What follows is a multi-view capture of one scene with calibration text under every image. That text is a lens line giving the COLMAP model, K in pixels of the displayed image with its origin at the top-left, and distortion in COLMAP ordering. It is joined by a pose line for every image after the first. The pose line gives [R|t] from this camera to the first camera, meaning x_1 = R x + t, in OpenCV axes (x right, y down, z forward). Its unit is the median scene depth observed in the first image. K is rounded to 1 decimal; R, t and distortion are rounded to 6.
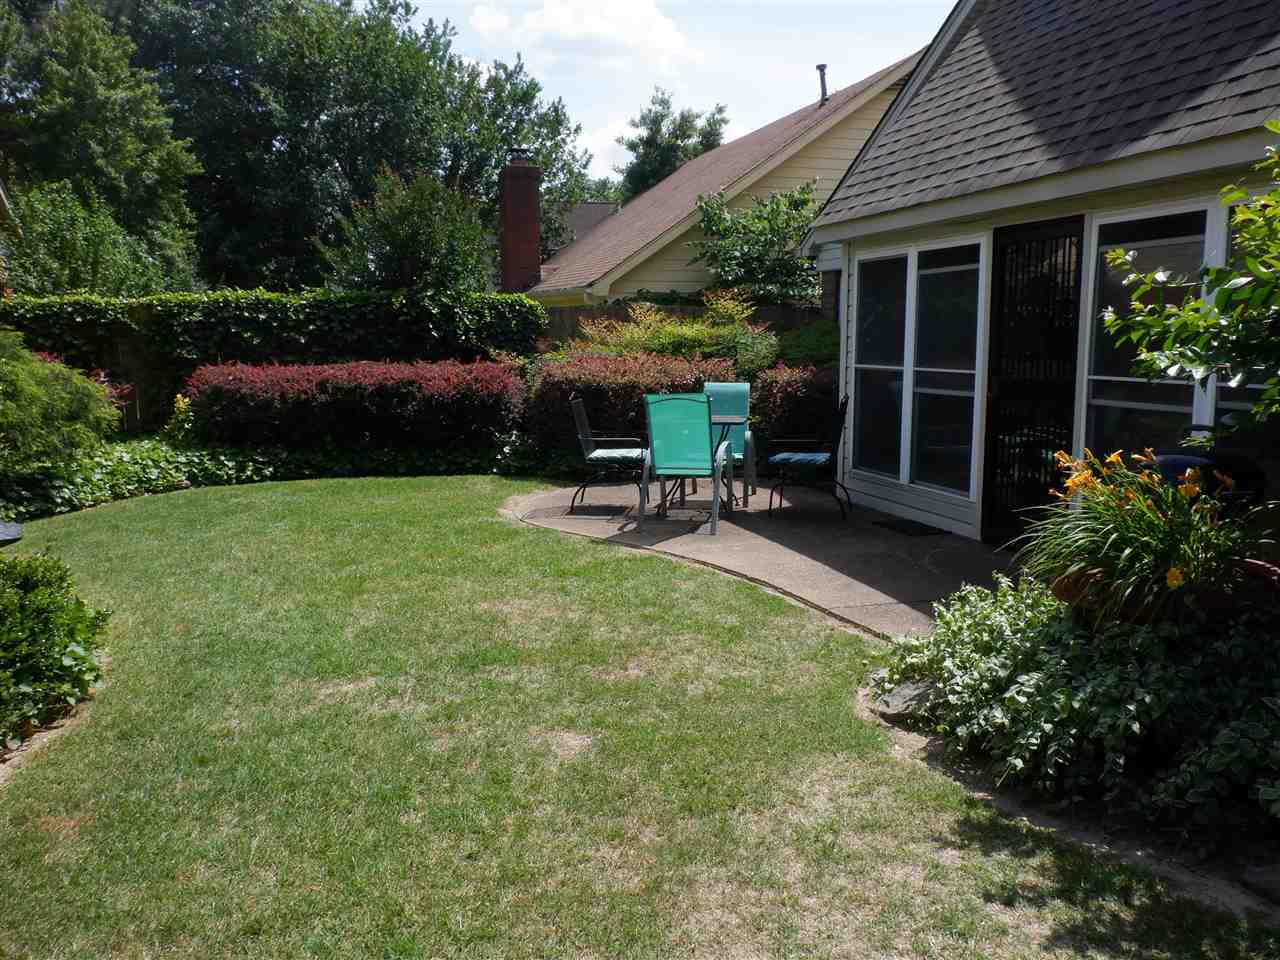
lens RADIAL K [[1037.4, 0, 640.0], [0, 1037.4, 480.0], [0, 0, 1]] dist [-0.027125, 0.000320]
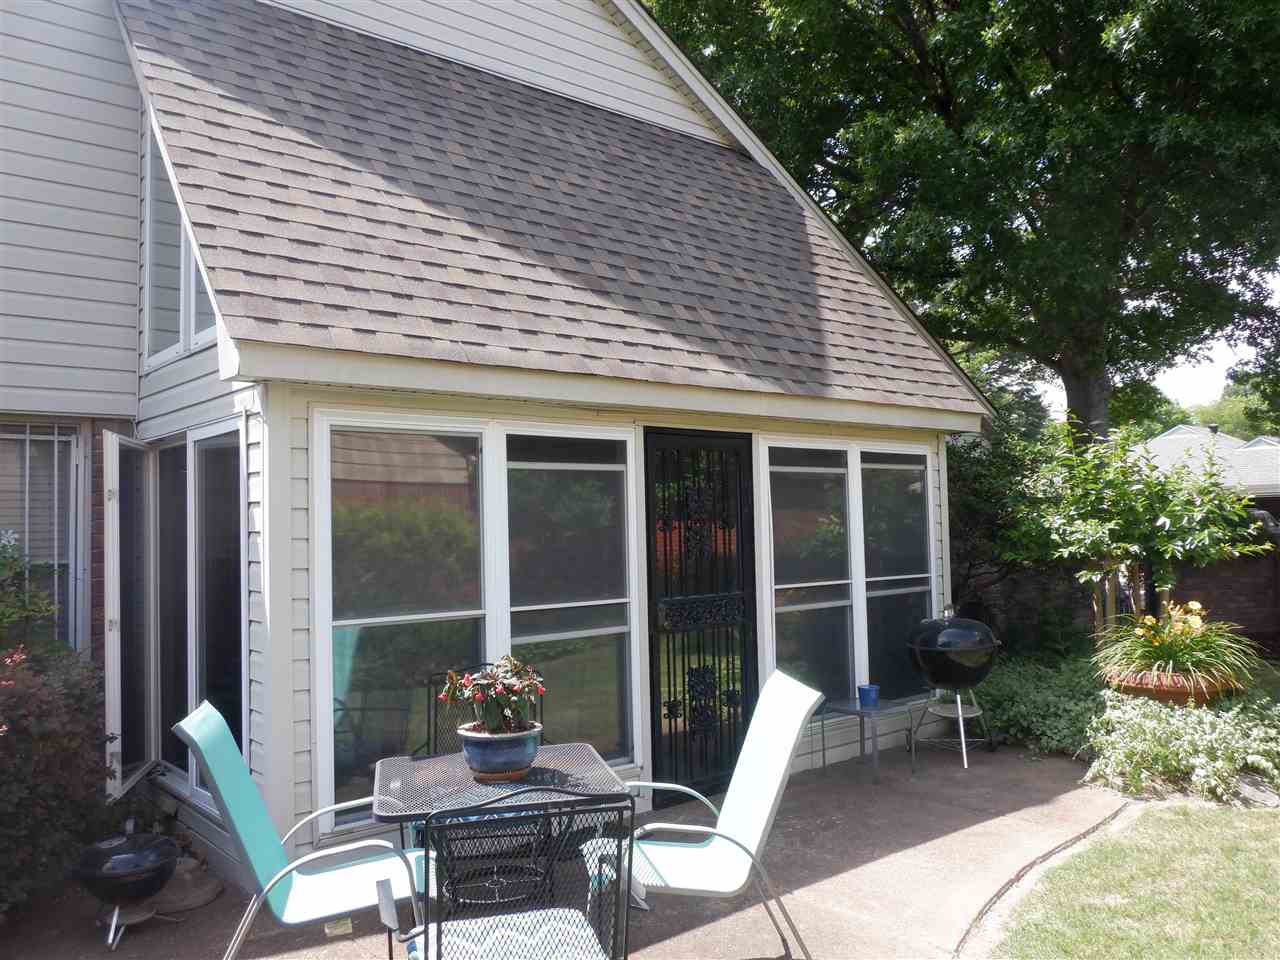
lens RADIAL K [[1037.4, 0, 644.7], [0, 1037.4, 480.2], [0, 0, 1]] dist [-0.027125, 0.000320]
pose [[-0.399254, 0.041063, 0.915920, -0.414617], [0.139270, 0.990120, 0.016319, -0.208179], [-0.906201, 0.134076, -0.401028, 1.305407]]
